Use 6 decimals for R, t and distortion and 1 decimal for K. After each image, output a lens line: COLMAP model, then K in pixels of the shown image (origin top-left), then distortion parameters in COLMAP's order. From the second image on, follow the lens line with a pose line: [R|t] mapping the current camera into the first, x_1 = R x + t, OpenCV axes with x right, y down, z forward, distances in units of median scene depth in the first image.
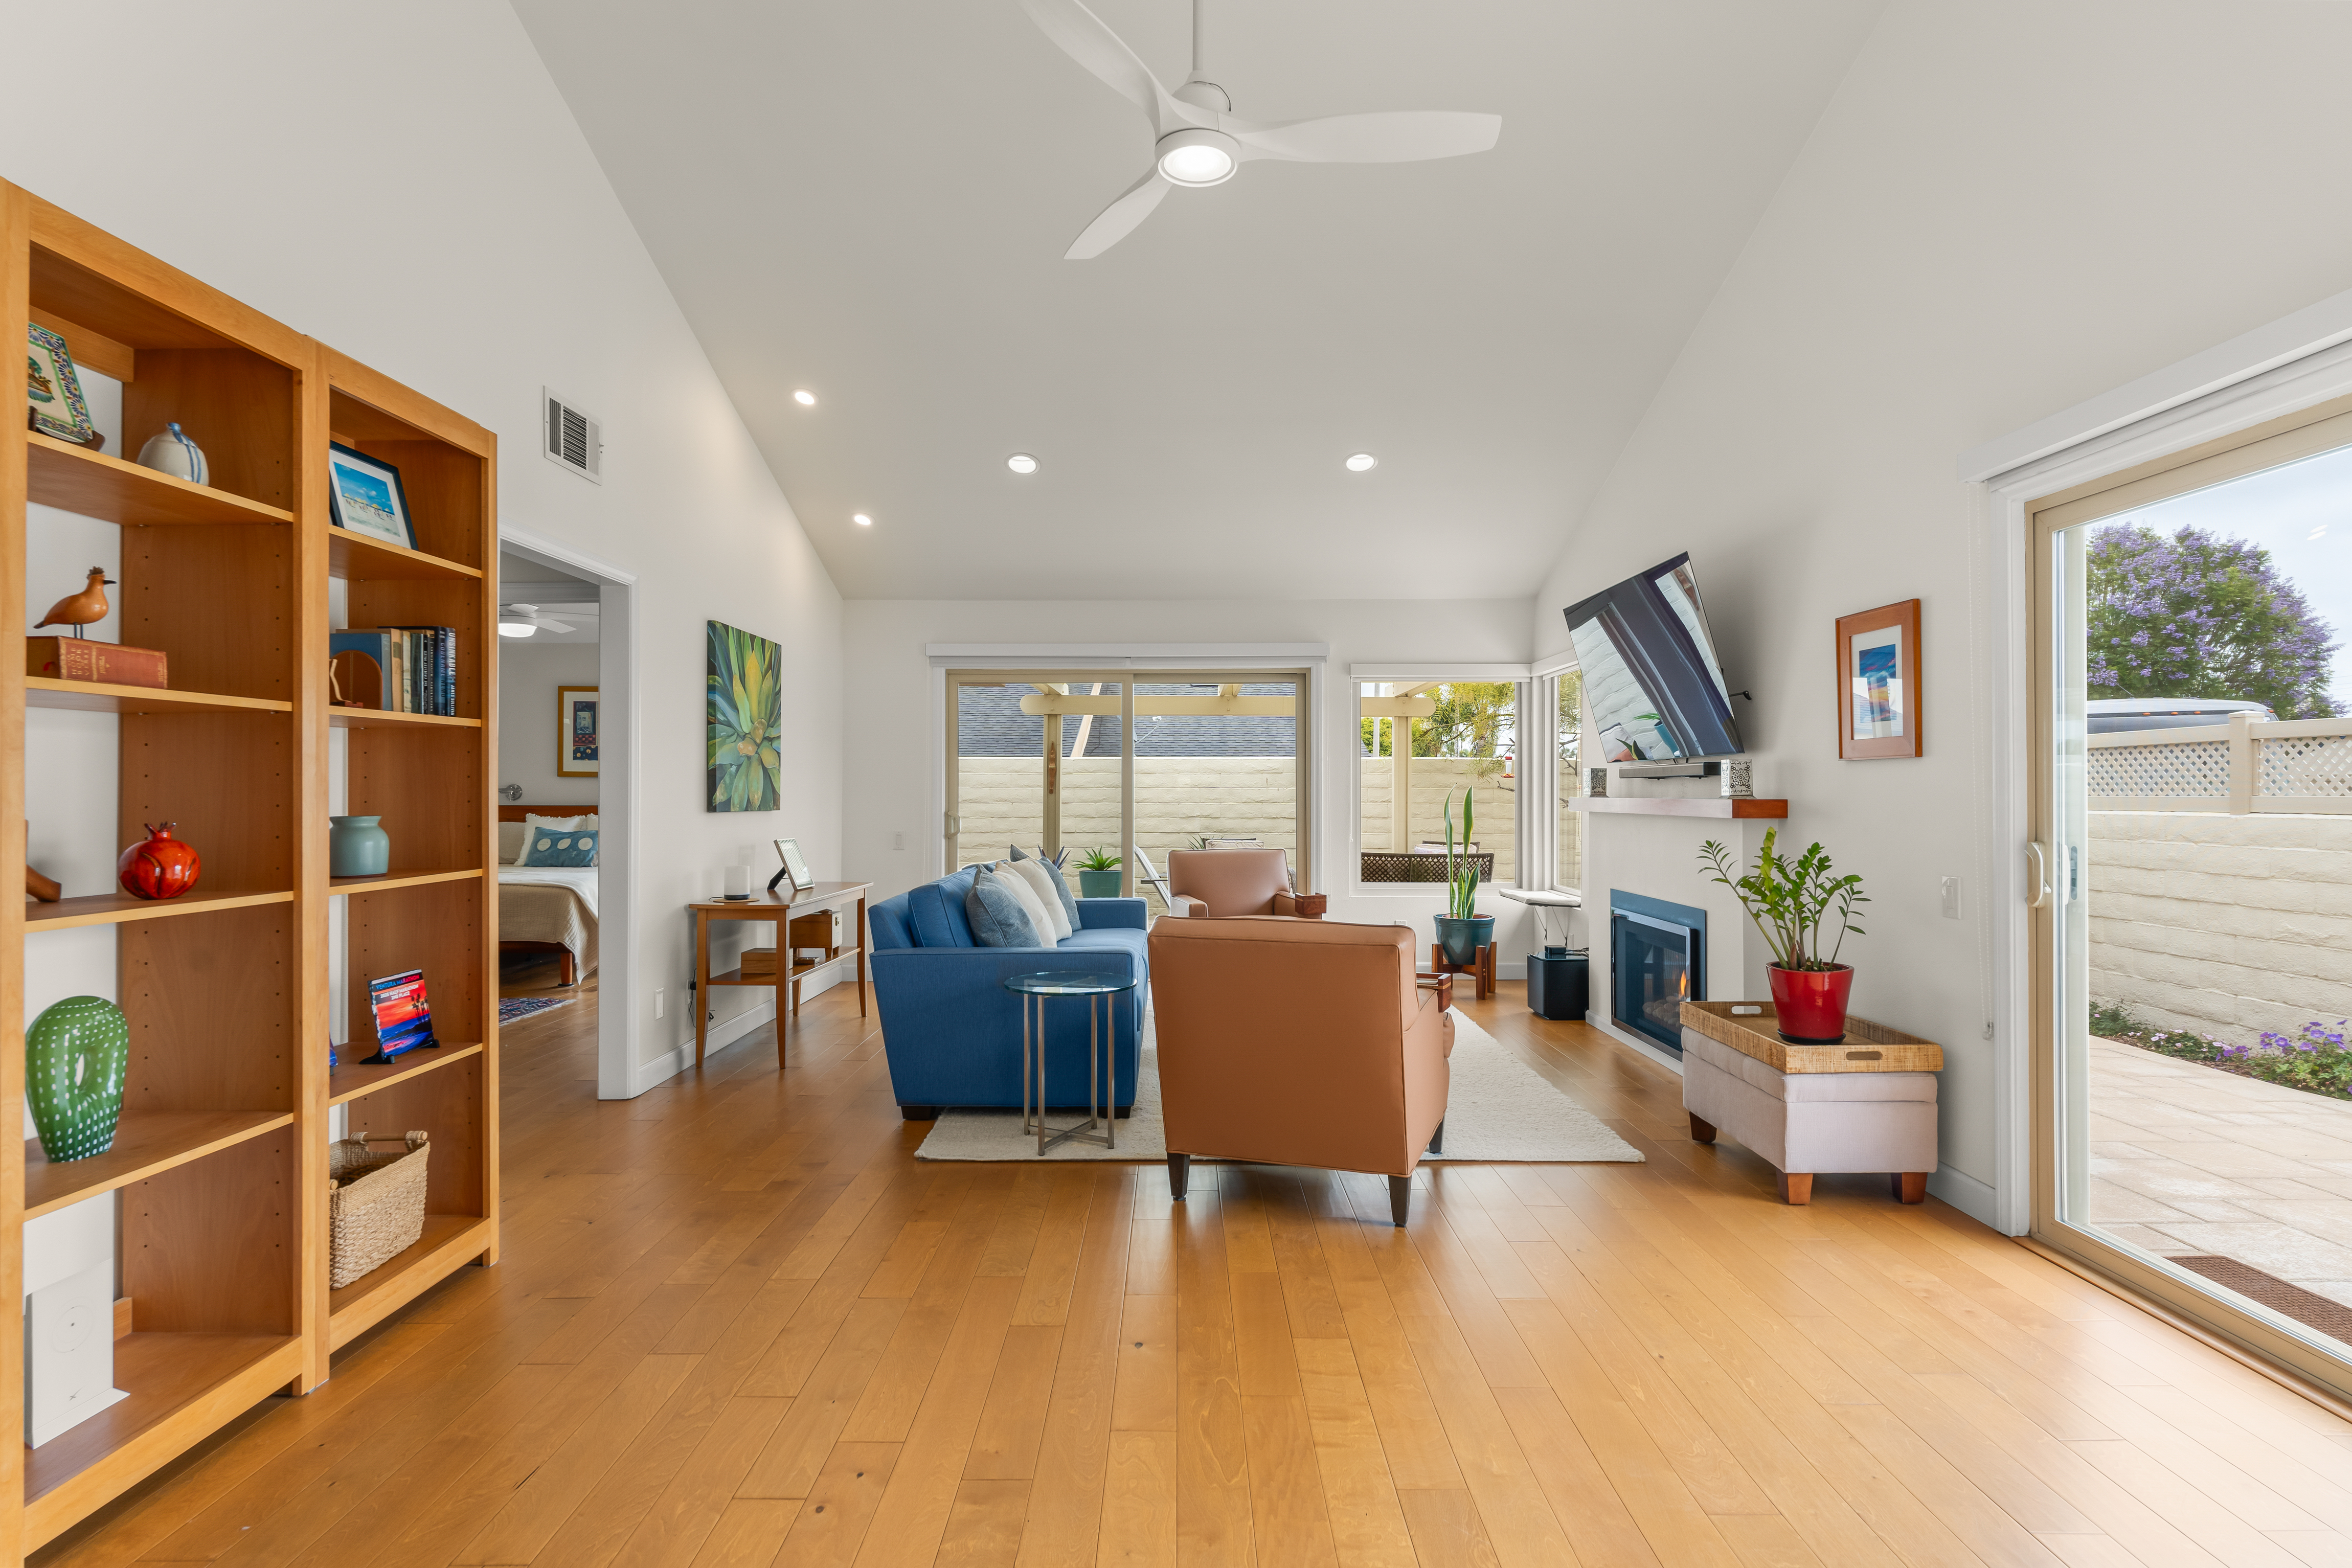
lens RADIAL K [[1175.1, 0, 1177.3], [0, 1175.1, 786.7], [0, 0, 1]] dist [-0.001827, -0.000206]
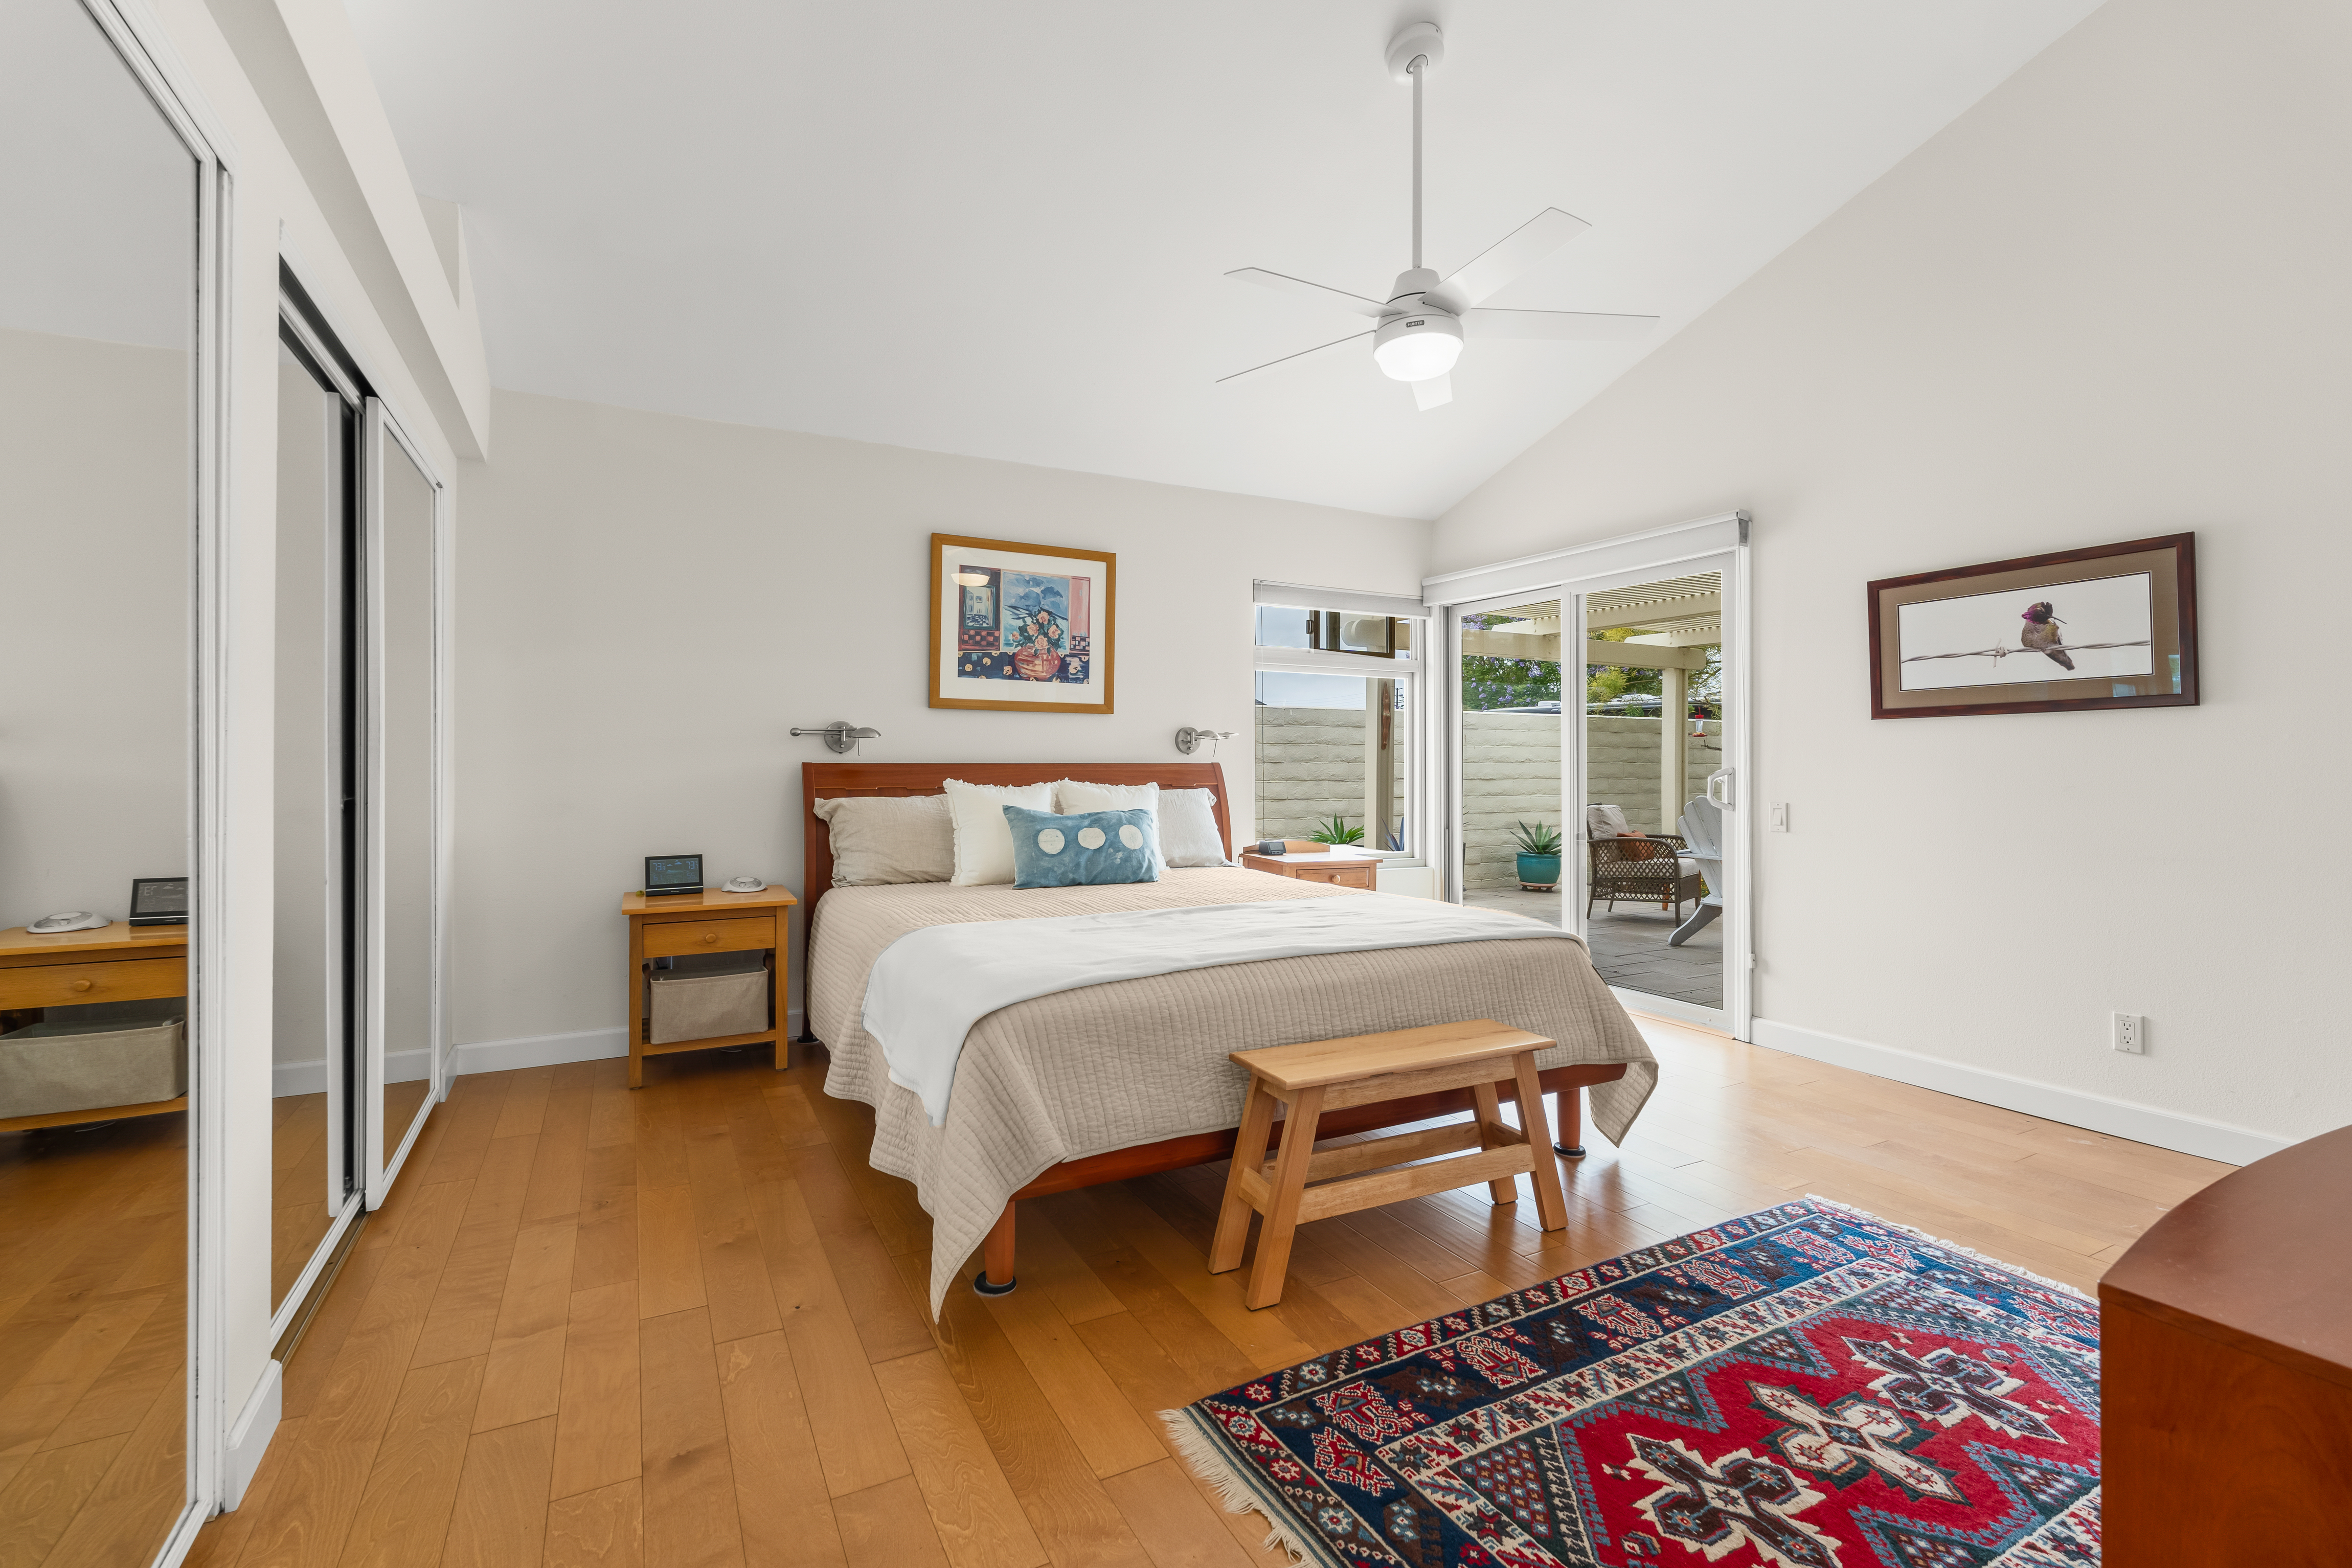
lens RADIAL K [[1040.7, 0, 1177.8], [0, 1040.7, 755.2], [0, 0, 1]] dist [0.000210, 0.000451]
pose [[0.885079, 0.001538, 0.465438, -1.326879], [-0.001615, 0.999999, -0.000233, 0.024991], [-0.465437, -0.000546, 0.885081, 1.121057]]
